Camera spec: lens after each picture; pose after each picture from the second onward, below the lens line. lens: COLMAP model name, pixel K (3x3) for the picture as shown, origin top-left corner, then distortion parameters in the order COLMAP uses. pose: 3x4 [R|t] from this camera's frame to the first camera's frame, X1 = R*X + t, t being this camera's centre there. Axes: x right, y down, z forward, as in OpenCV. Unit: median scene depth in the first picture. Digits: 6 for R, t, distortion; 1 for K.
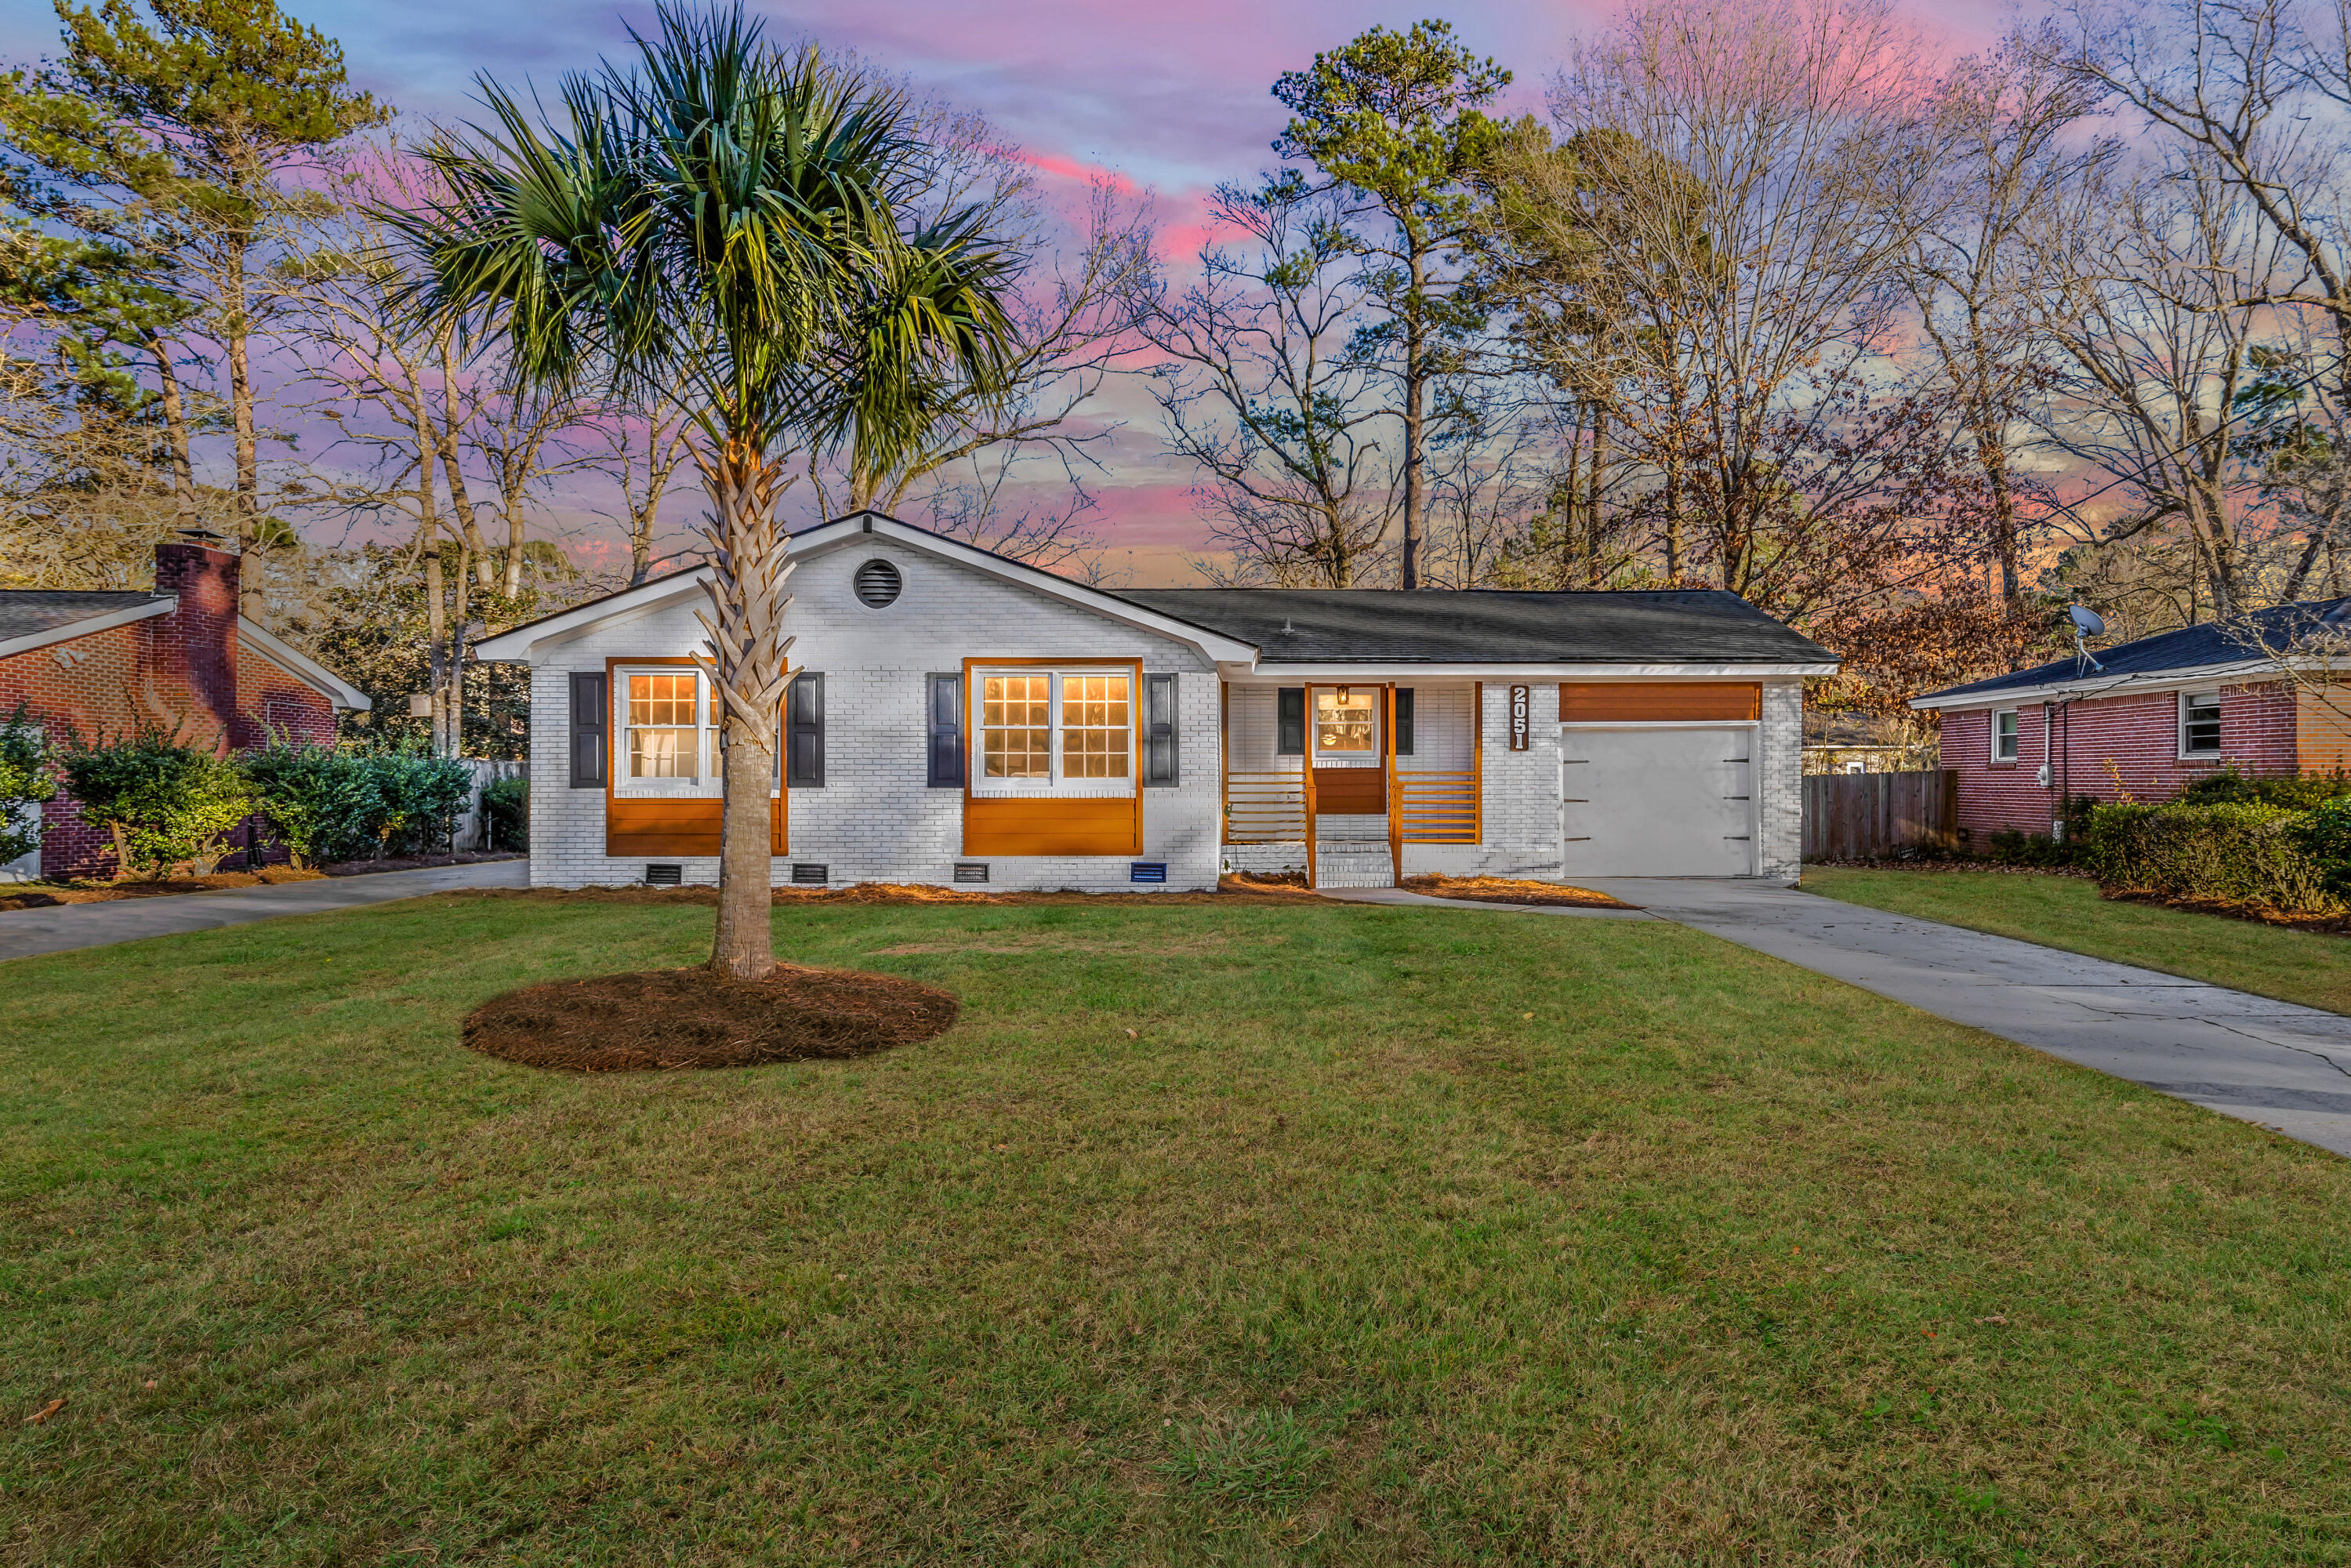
lens RADIAL K [[1543.5, 0, 1183.3], [0, 1543.5, 787.1], [0, 0, 1]] dist [0.008192, 0.004714]
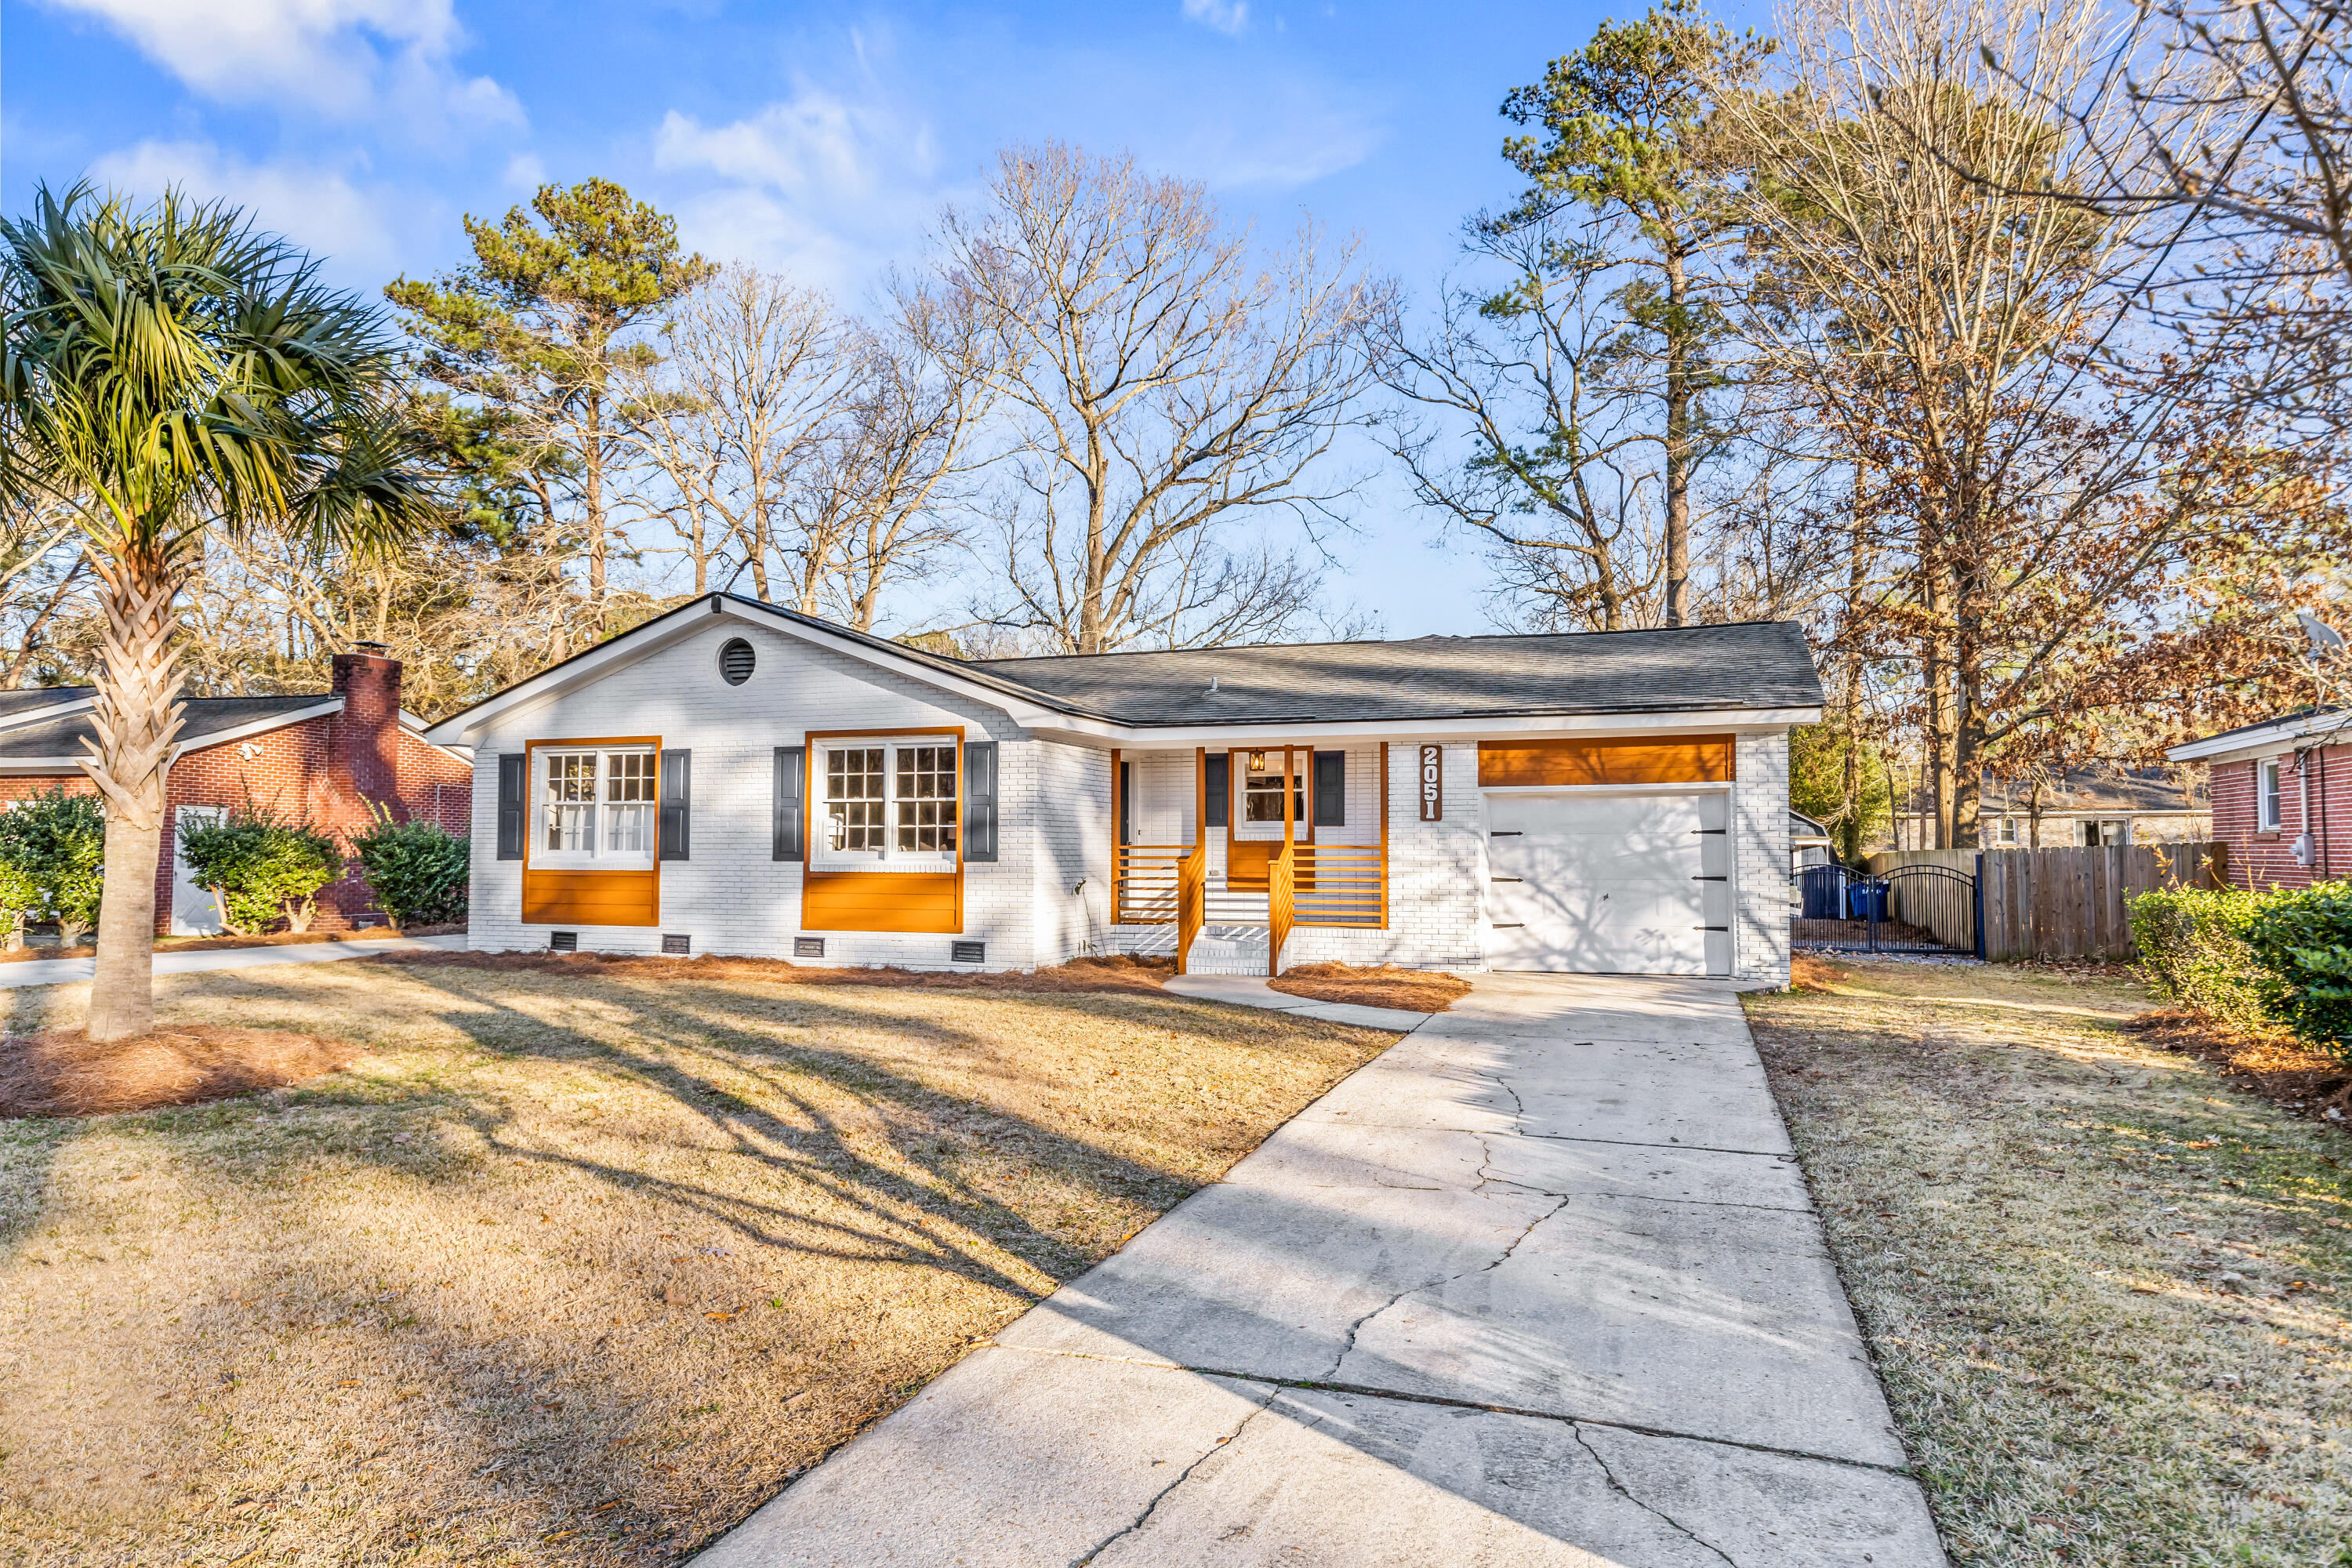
lens RADIAL K [[1566.5, 0, 1163.9], [0, 1566.5, 765.6], [0, 0, 1]] dist [0.009671, -0.001815]
pose [[0.922807, -0.018771, -0.384805, 0.416895], [-0.003481, 0.998365, -0.057047, -0.003958], [0.385246, 0.053983, 0.921233, 0.135125]]
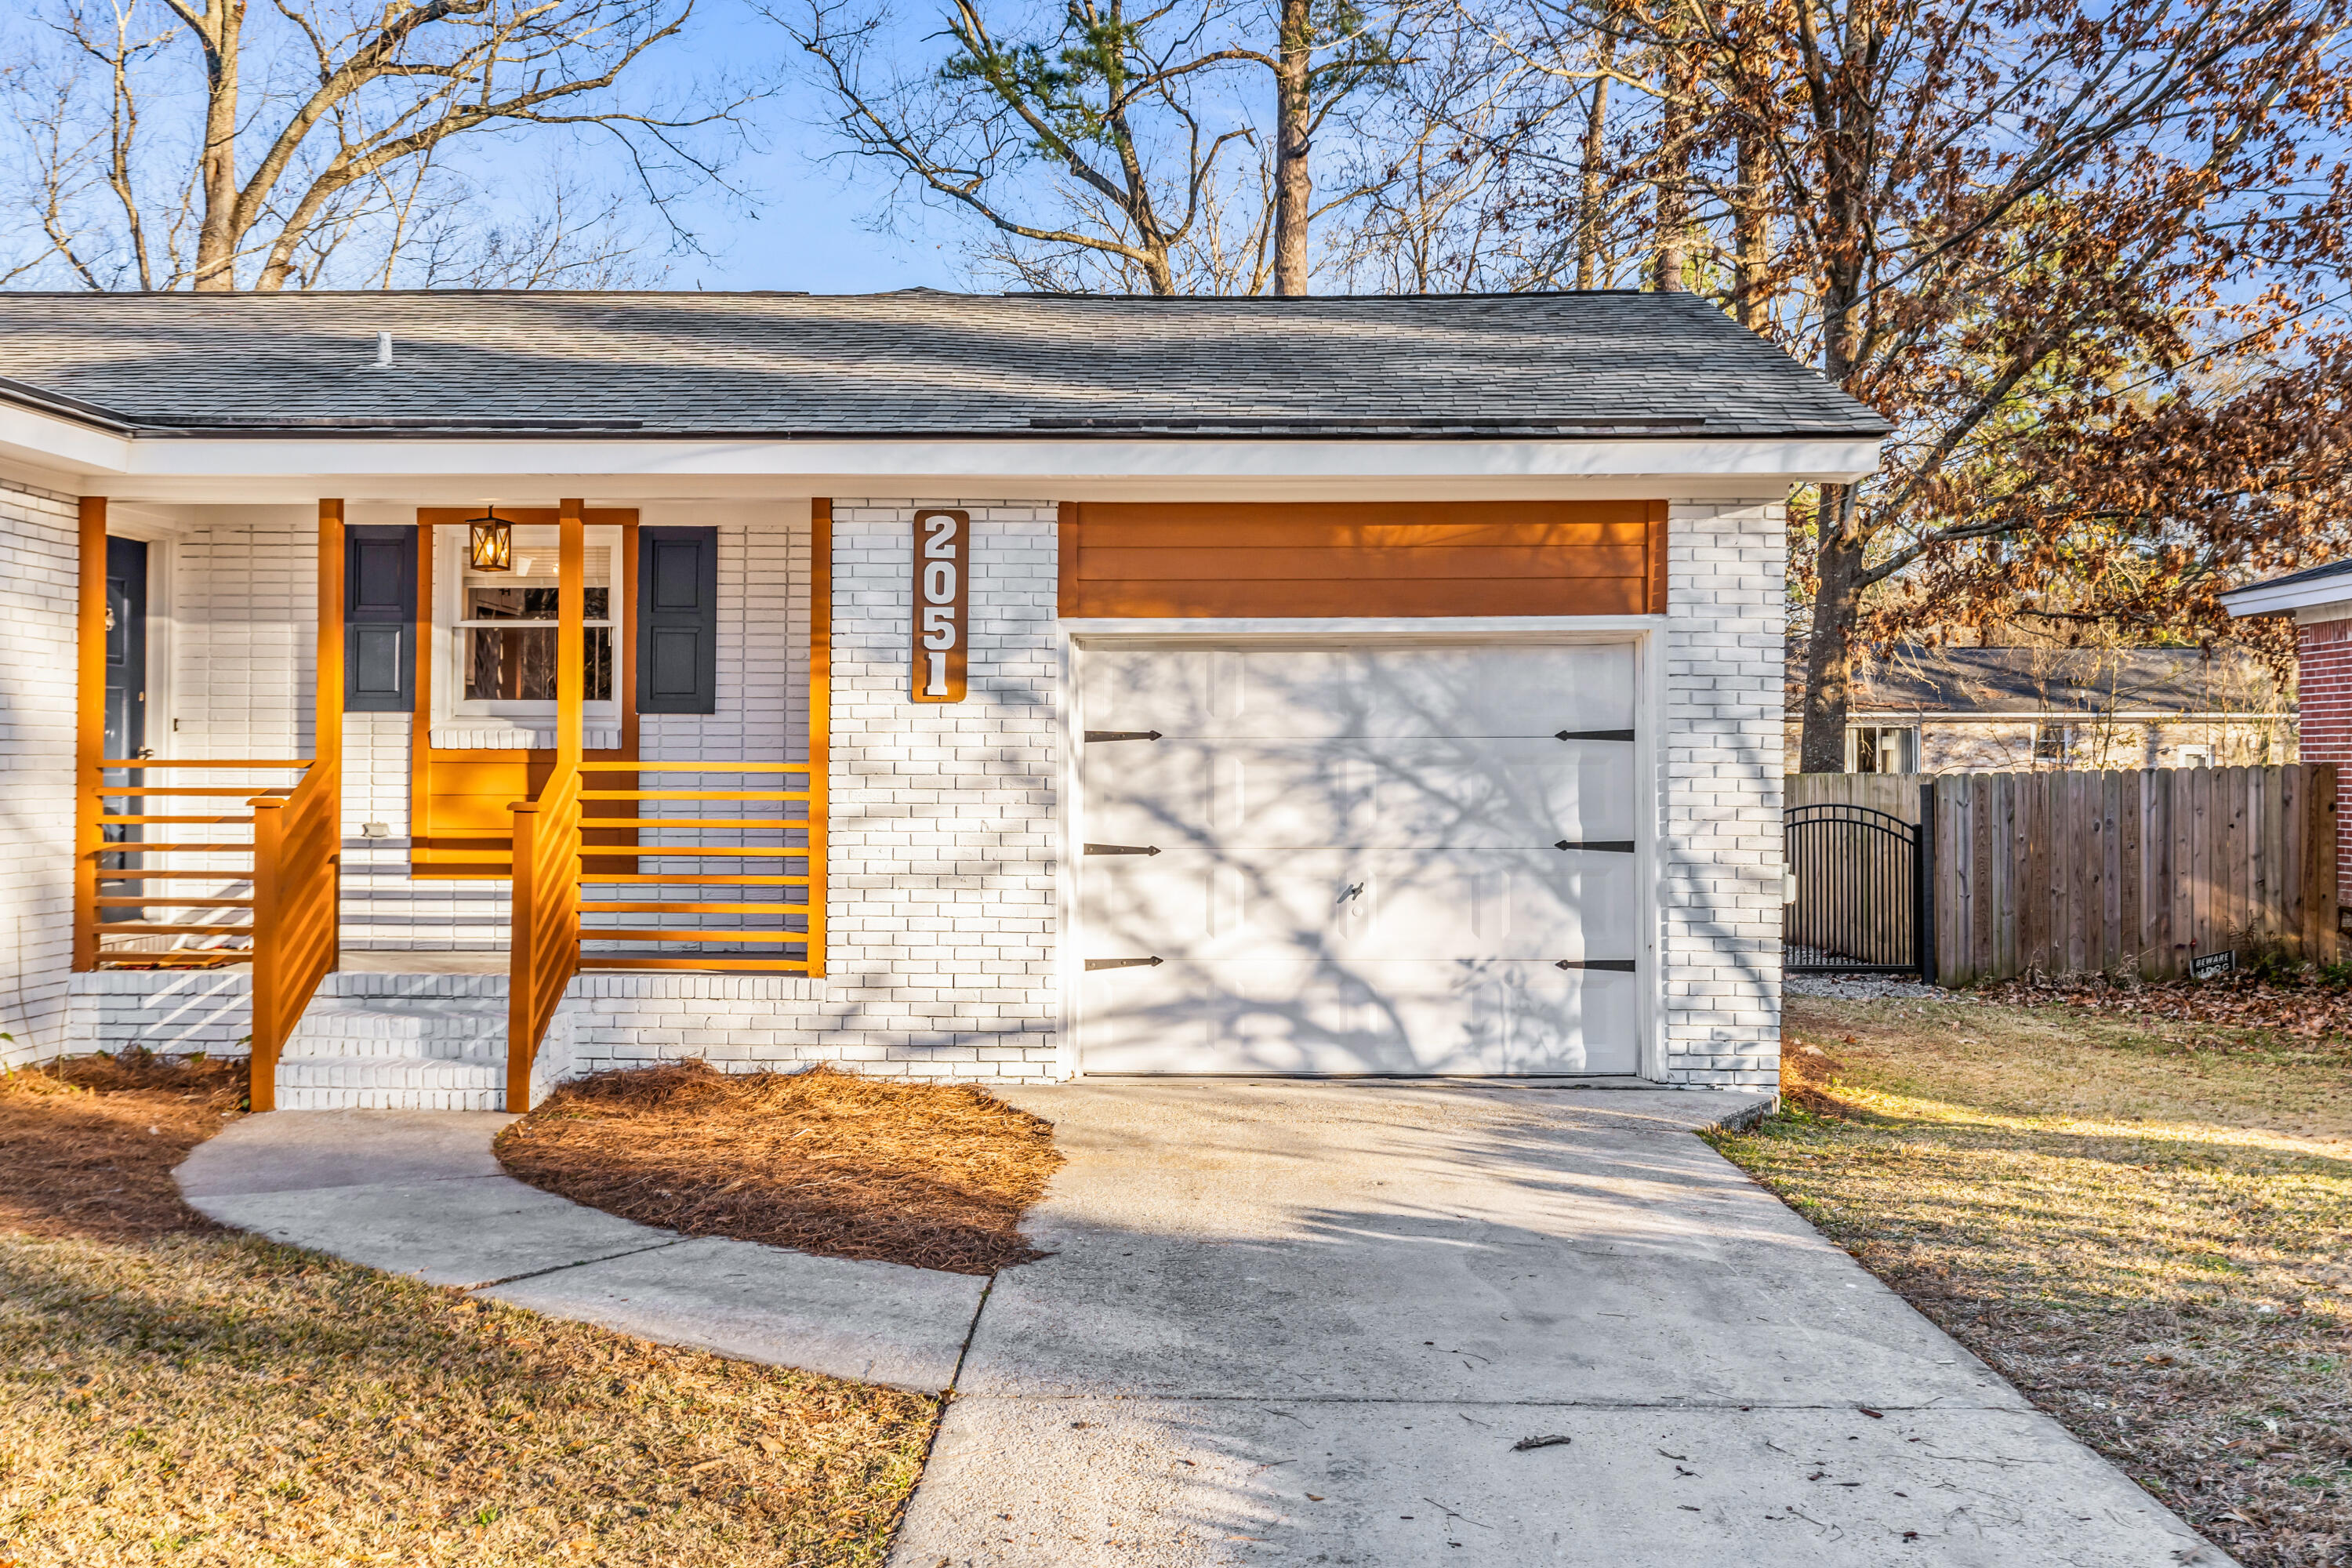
lens RADIAL K [[2174.8, 0, 1159.8], [0, 2174.8, 766.6], [0, 0, 1]] dist [-0.009185, 0.000000]
pose [[0.997374, 0.007831, -0.072000, 0.300262], [-0.008063, 0.999963, -0.002937, -0.008336], [0.071974, 0.003510, 0.997400, 0.526875]]
